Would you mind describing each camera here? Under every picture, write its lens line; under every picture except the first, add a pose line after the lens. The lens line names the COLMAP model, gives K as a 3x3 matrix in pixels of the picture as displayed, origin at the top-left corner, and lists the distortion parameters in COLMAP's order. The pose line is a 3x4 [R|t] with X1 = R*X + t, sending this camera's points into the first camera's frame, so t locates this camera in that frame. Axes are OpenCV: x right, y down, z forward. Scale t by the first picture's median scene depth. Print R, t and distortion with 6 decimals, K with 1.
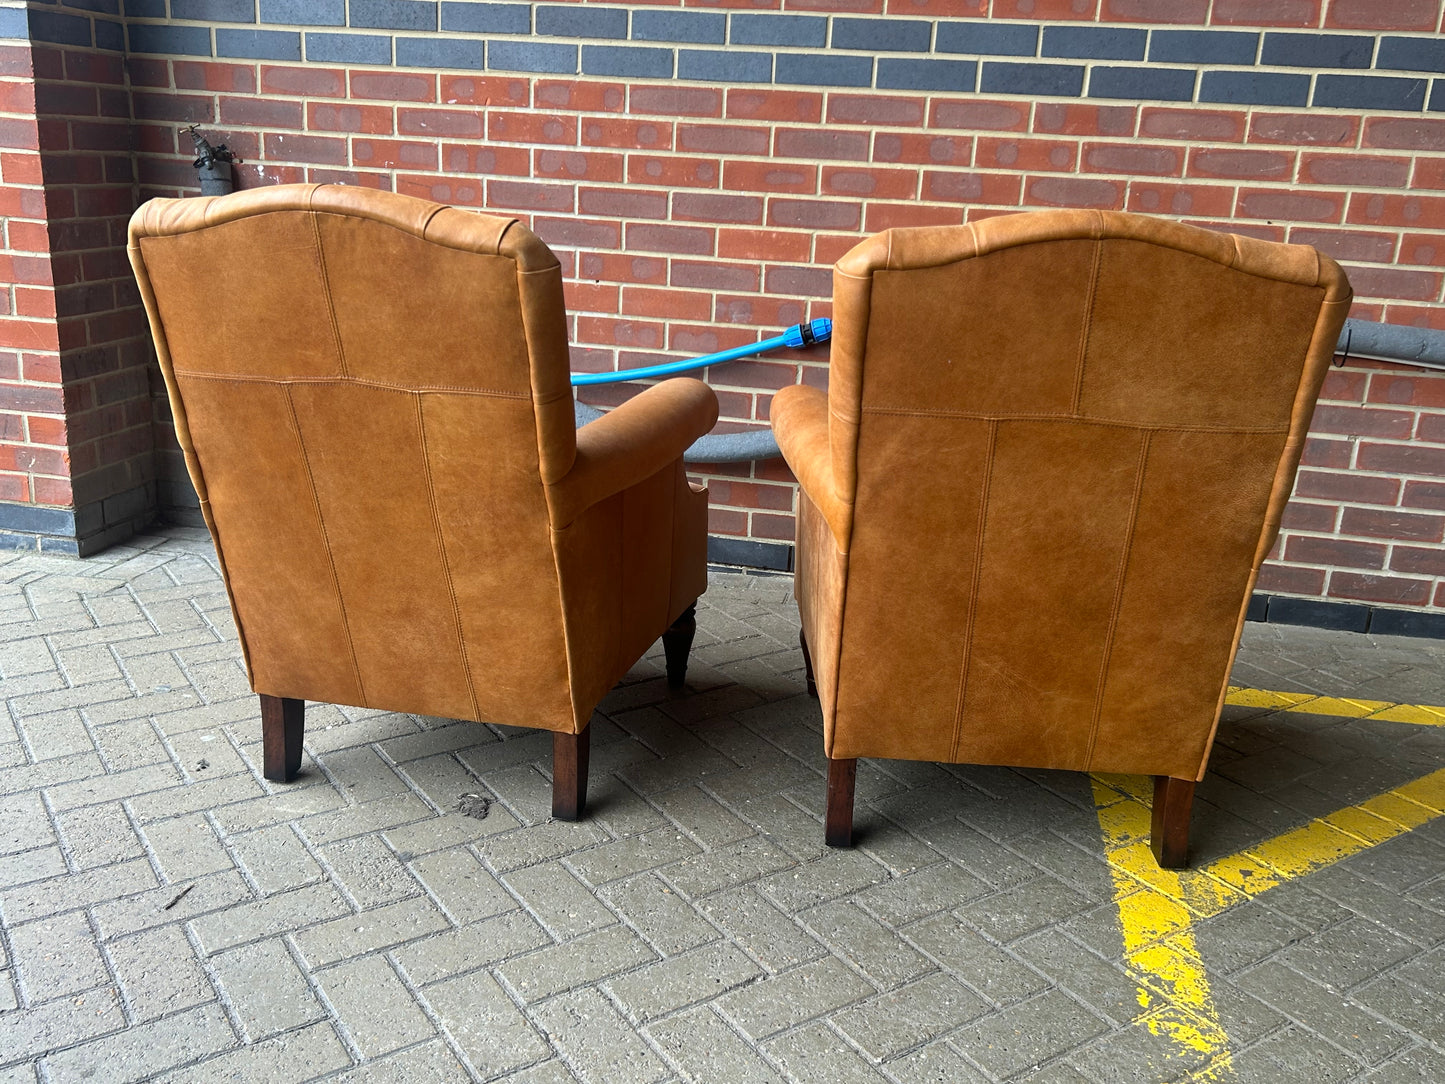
lens RADIAL K [[1330.0, 0, 716.1], [0, 1330.0, 546.5], [0, 0, 1]] dist [0.022008, 0.000000]
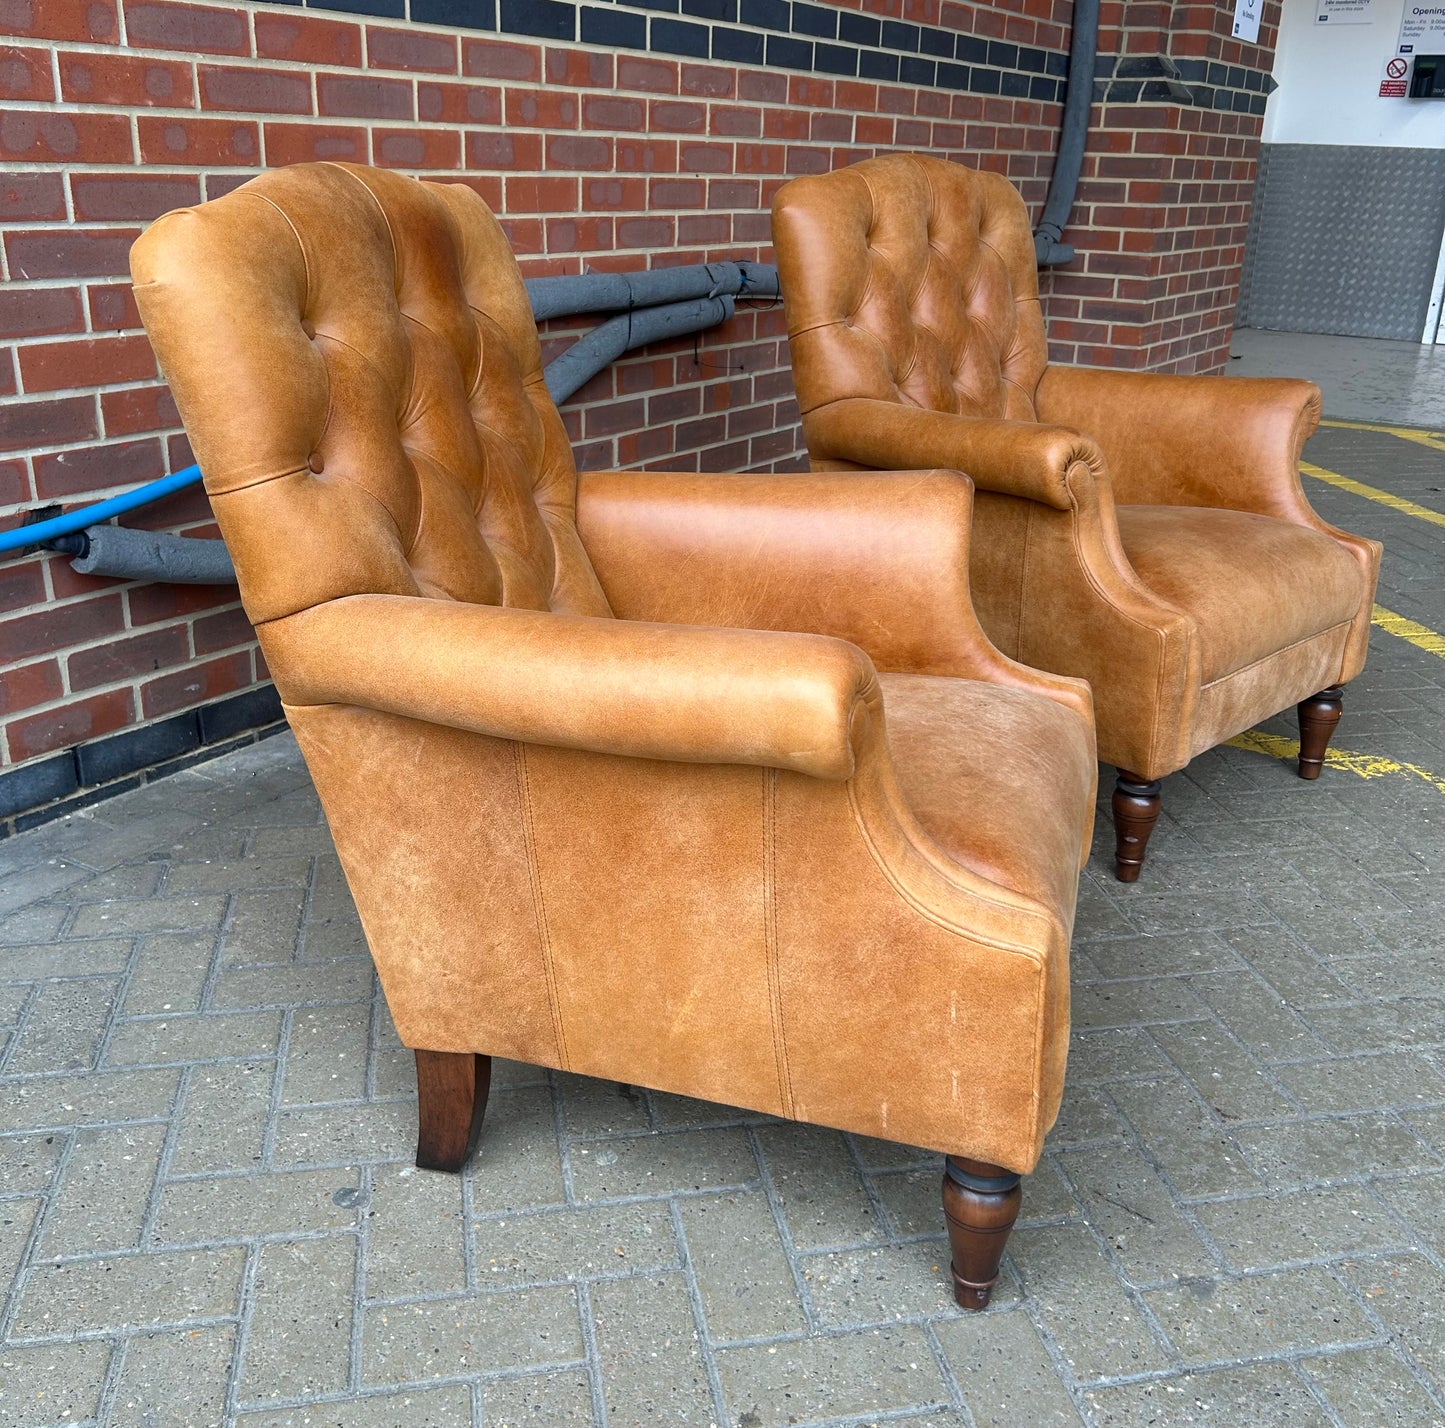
lens RADIAL K [[1493.8, 0, 755.3], [0, 1493.8, 736.7], [0, 0, 1]] dist [0.005469, 0.000000]
pose [[0.371365, -0.374352, 0.849675, -0.660340], [0.252311, 0.921370, 0.295663, -0.164175], [-0.893547, 0.104584, 0.436618, 0.477822]]
